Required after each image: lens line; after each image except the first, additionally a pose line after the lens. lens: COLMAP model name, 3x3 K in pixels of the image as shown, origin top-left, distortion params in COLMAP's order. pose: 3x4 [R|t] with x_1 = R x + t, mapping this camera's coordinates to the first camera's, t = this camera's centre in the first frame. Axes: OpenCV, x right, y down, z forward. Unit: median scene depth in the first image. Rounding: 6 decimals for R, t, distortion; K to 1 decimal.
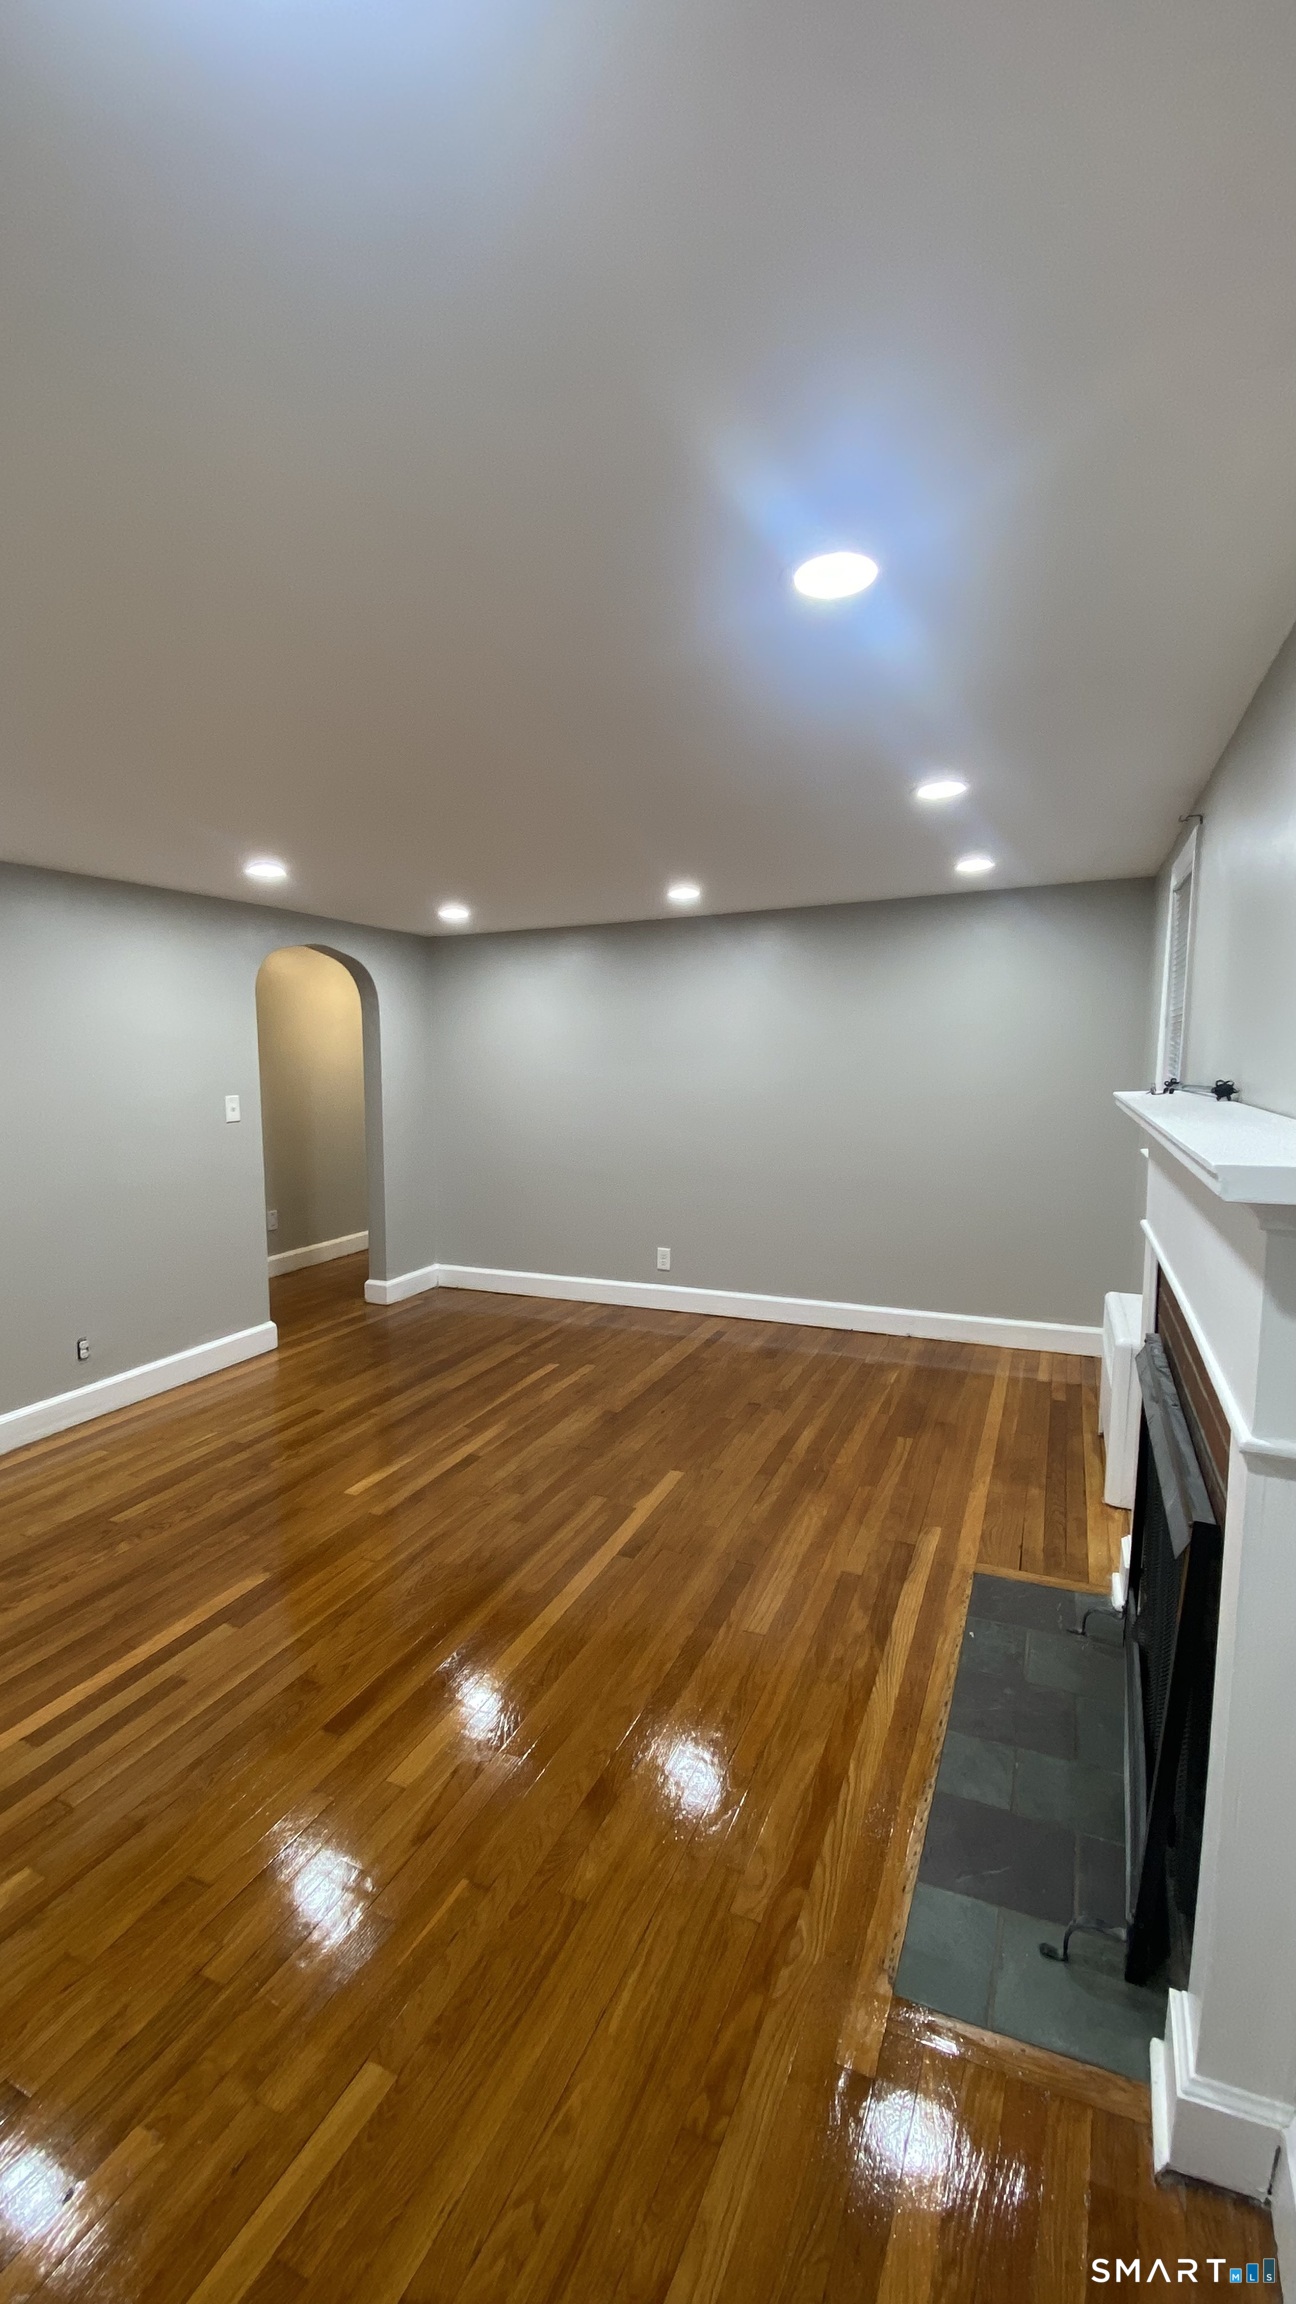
lens RADIAL K [[941.0, 0, 652.4], [0, 941.0, 1145.3], [0, 0, 1]] dist [0.059212, -0.051271]
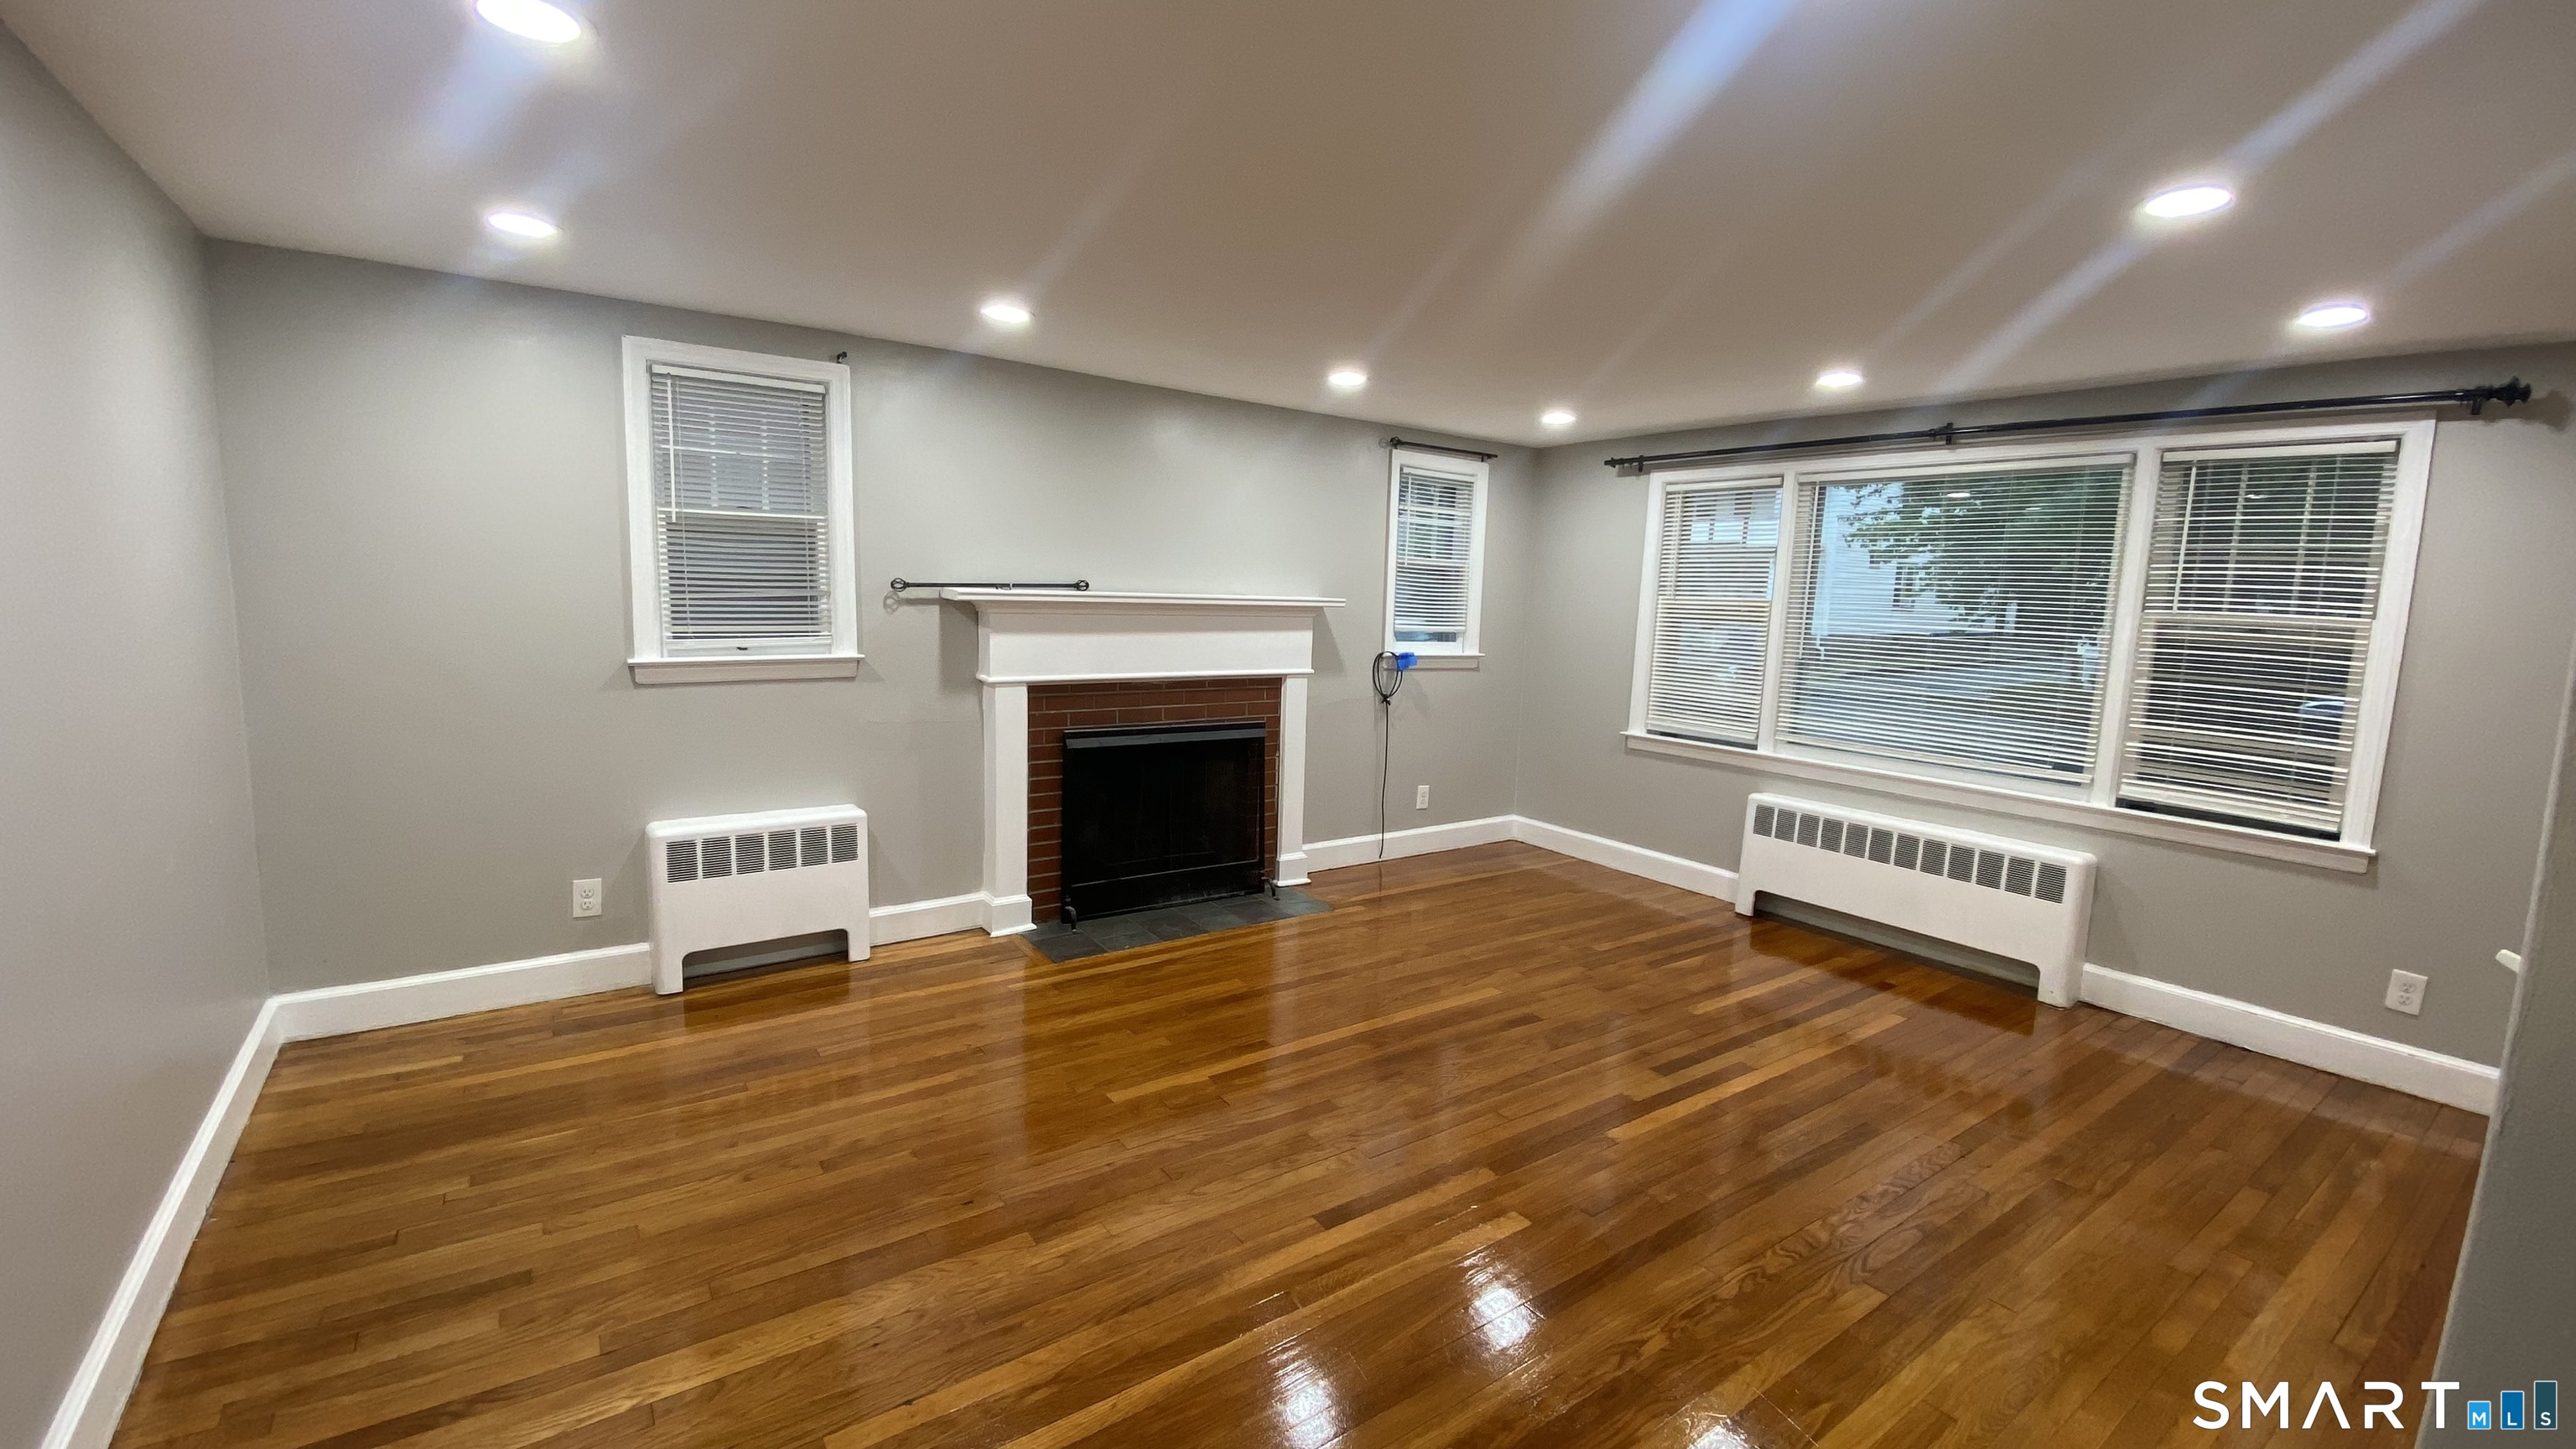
lens RADIAL K [[1025.0, 0, 1264.5], [0, 1025.0, 720.7], [0, 0, 1]] dist [0.001291, 0.000045]
pose [[-0.845440, -0.088583, 0.526672, -0.507630], [0.028045, 0.977424, 0.209417, -0.133547], [-0.533333, 0.191820, -0.823869, 1.606809]]
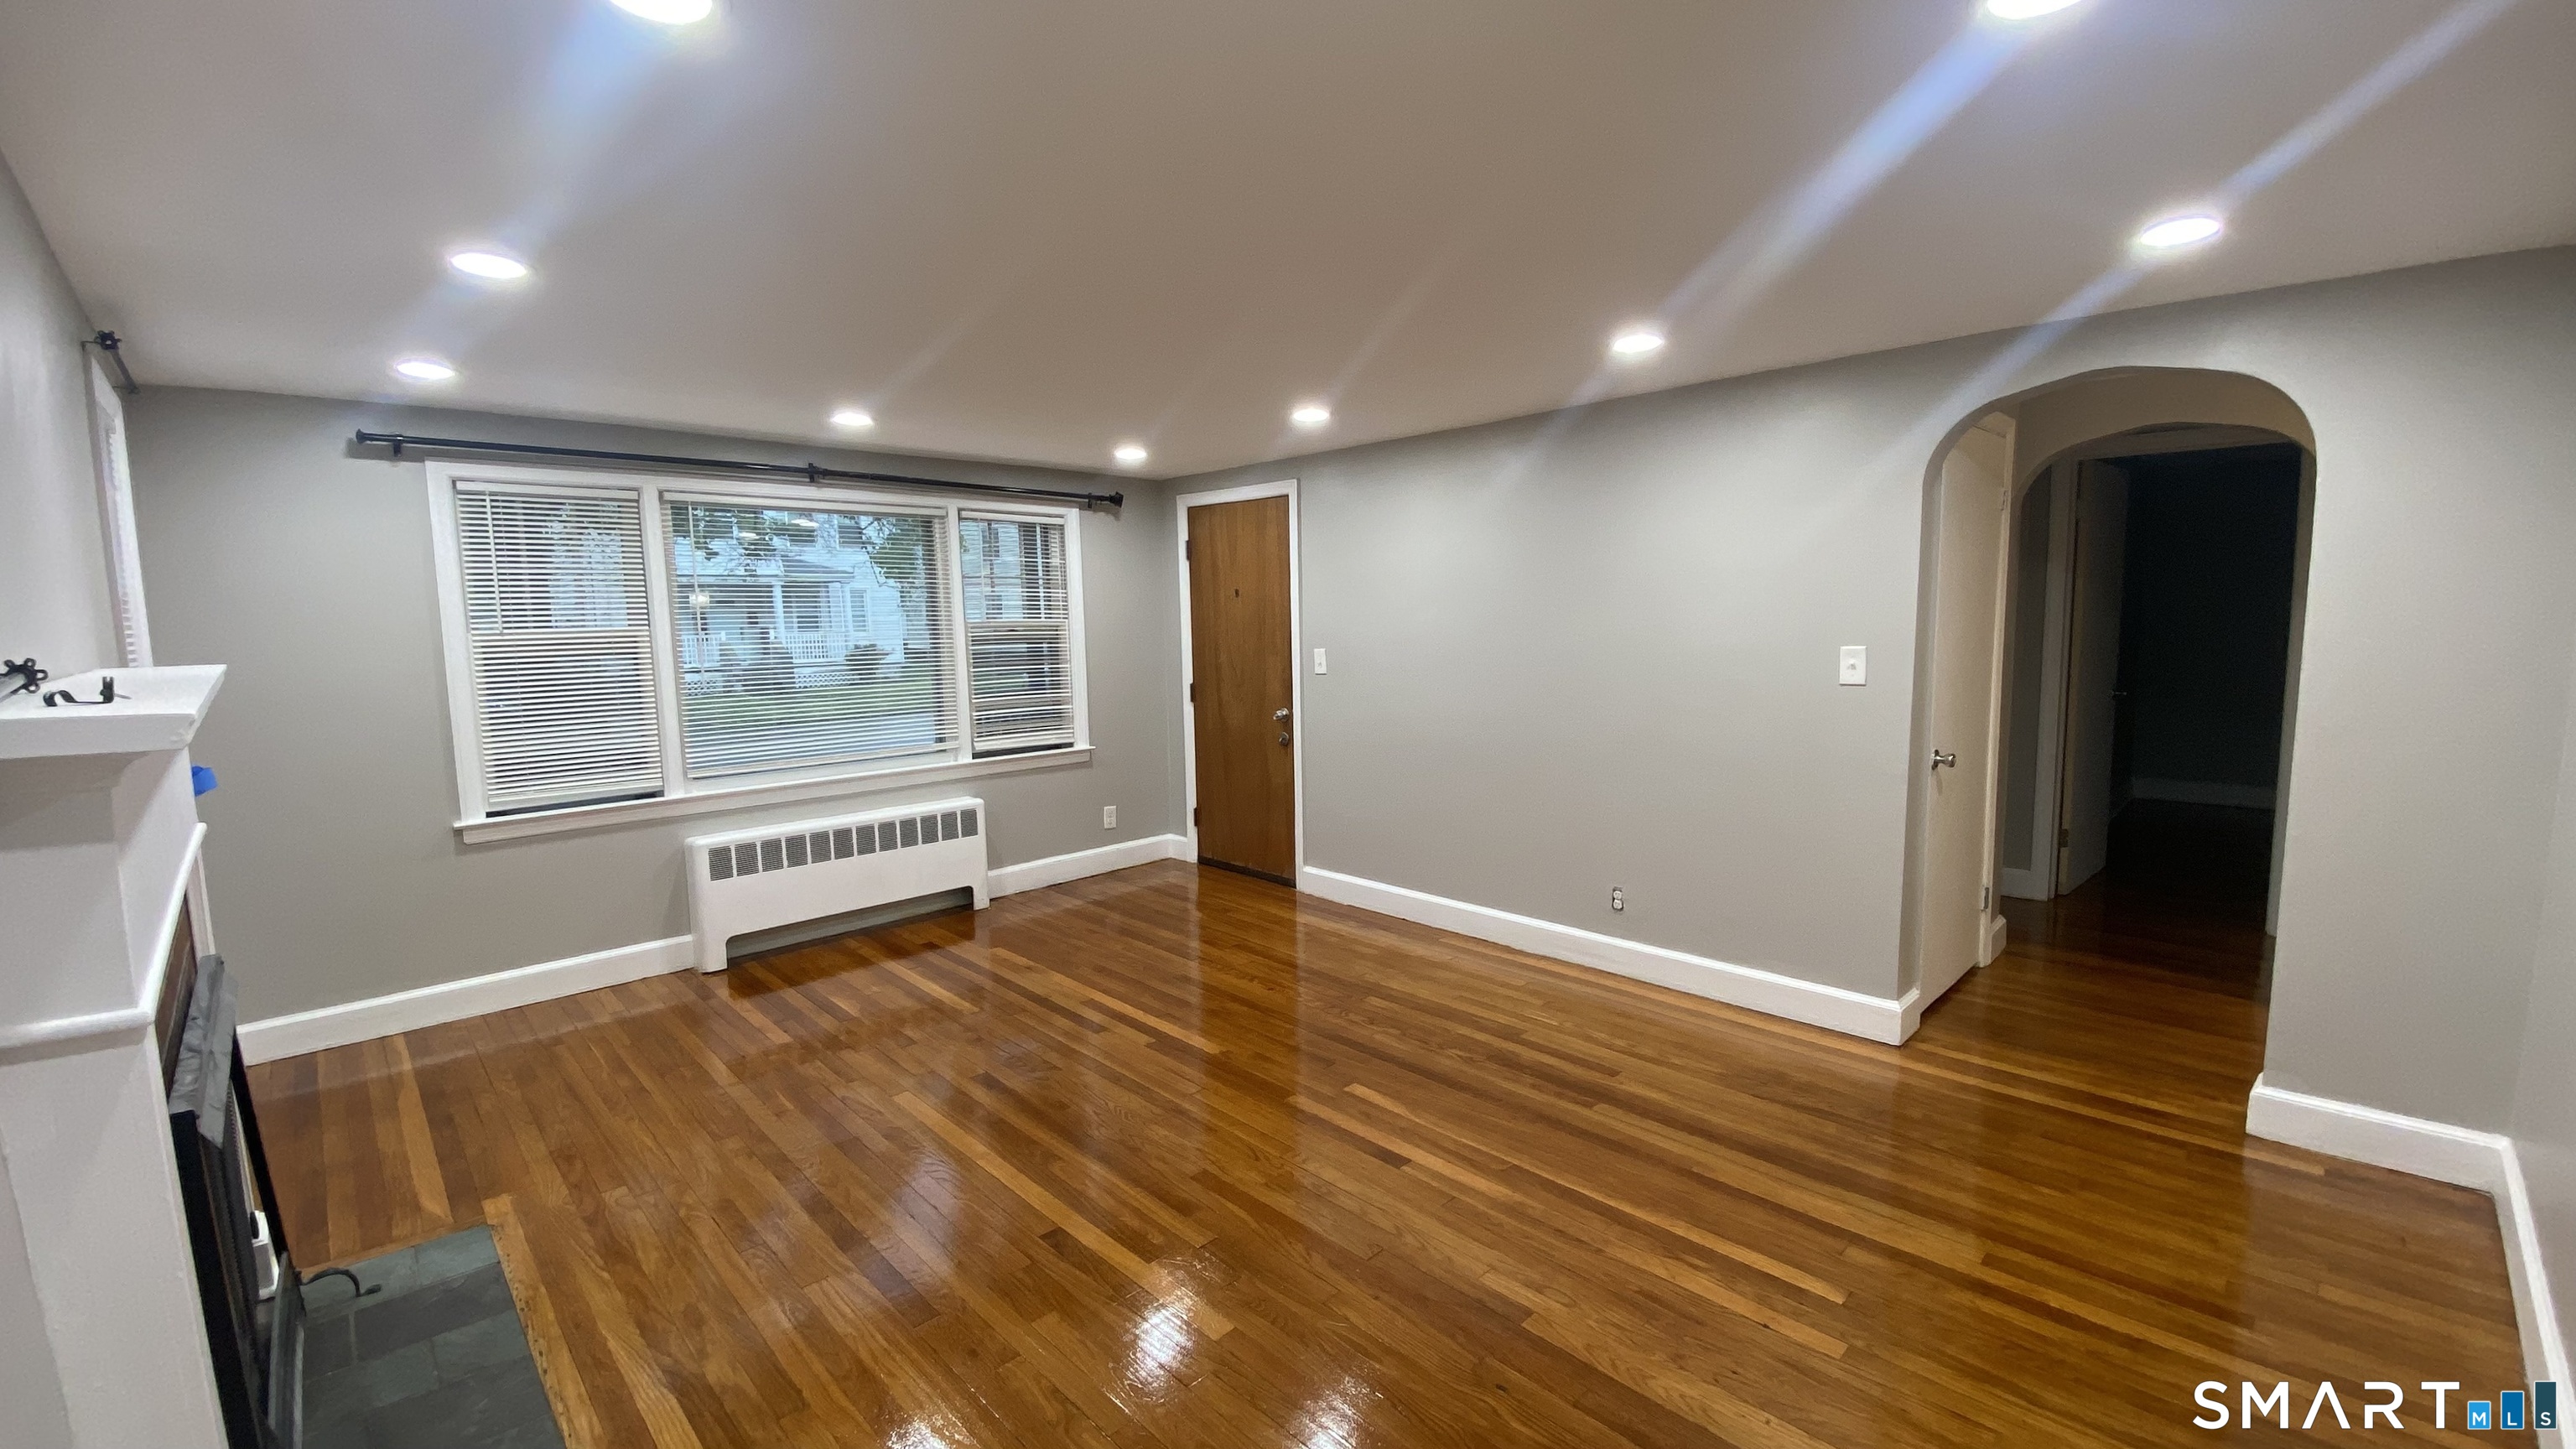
lens RADIAL K [[1052.1, 0, 1292.9], [0, 1052.1, 709.3], [0, 0, 1]] dist [0.059212, -0.051271]
pose [[-0.384094, 0.102306, -0.917608, 0.574868], [-0.069522, 0.987816, 0.139234, -0.119142], [0.920673, 0.117273, -0.372302, 1.264749]]
